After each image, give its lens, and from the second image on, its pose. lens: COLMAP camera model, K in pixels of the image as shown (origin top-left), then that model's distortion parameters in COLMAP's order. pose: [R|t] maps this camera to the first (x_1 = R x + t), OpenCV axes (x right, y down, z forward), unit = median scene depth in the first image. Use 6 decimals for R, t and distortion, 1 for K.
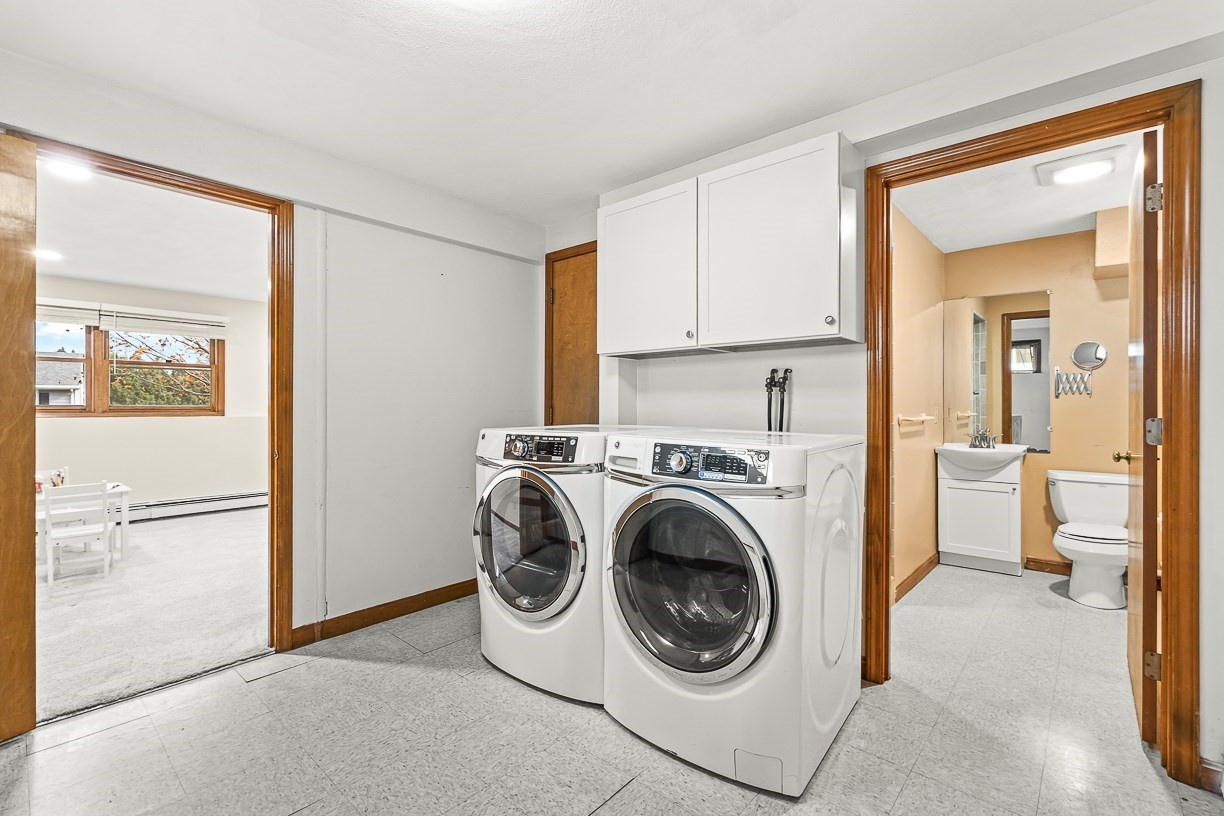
lens RADIAL K [[546.0, 0, 617.6], [0, 546.0, 406.1], [0, 0, 1]] dist [-0.006794, 0.001343]
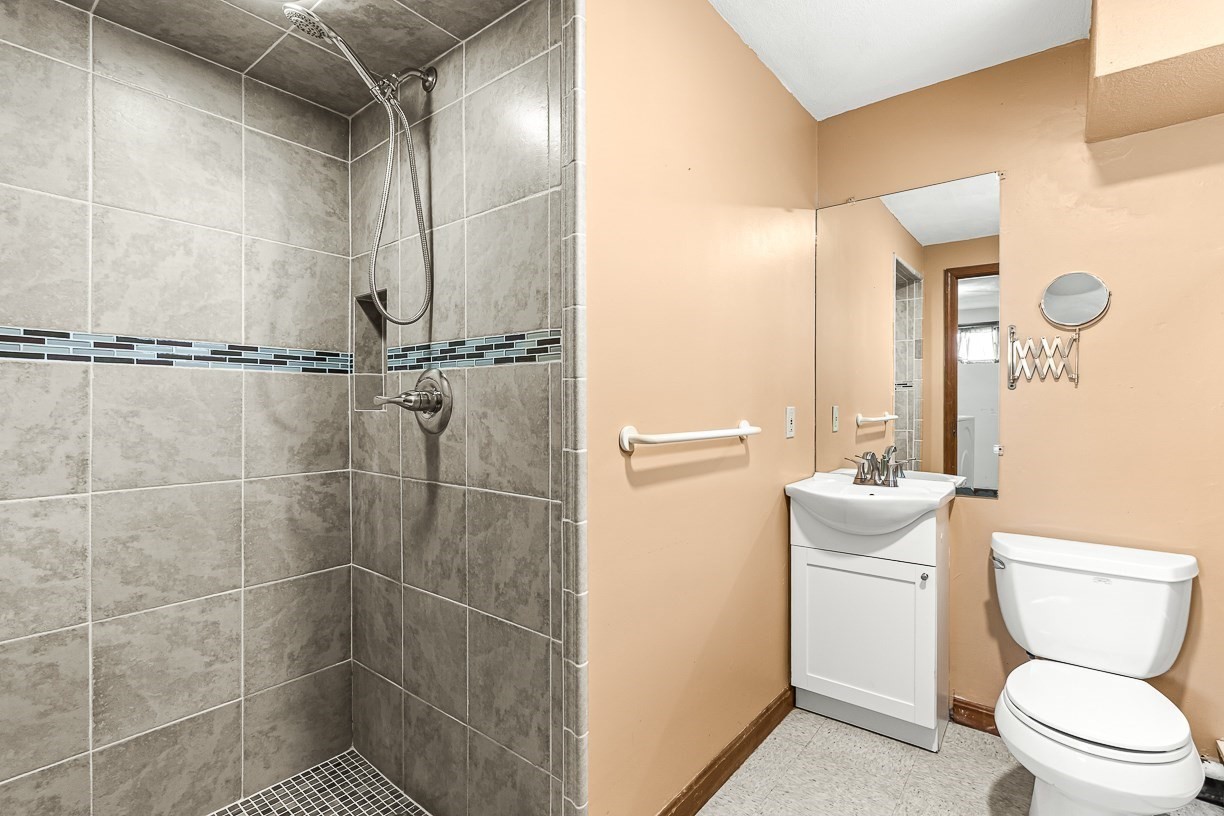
lens RADIAL K [[546.0, 0, 648.3], [0, 546.0, 413.2], [0, 0, 1]] dist [-0.006794, 0.001343]
pose [[0.997417, -0.002396, 0.071785, 0.435570], [0.001289, 0.999880, 0.015460, -0.000120], [-0.071813, -0.015327, 0.997300, 0.520791]]
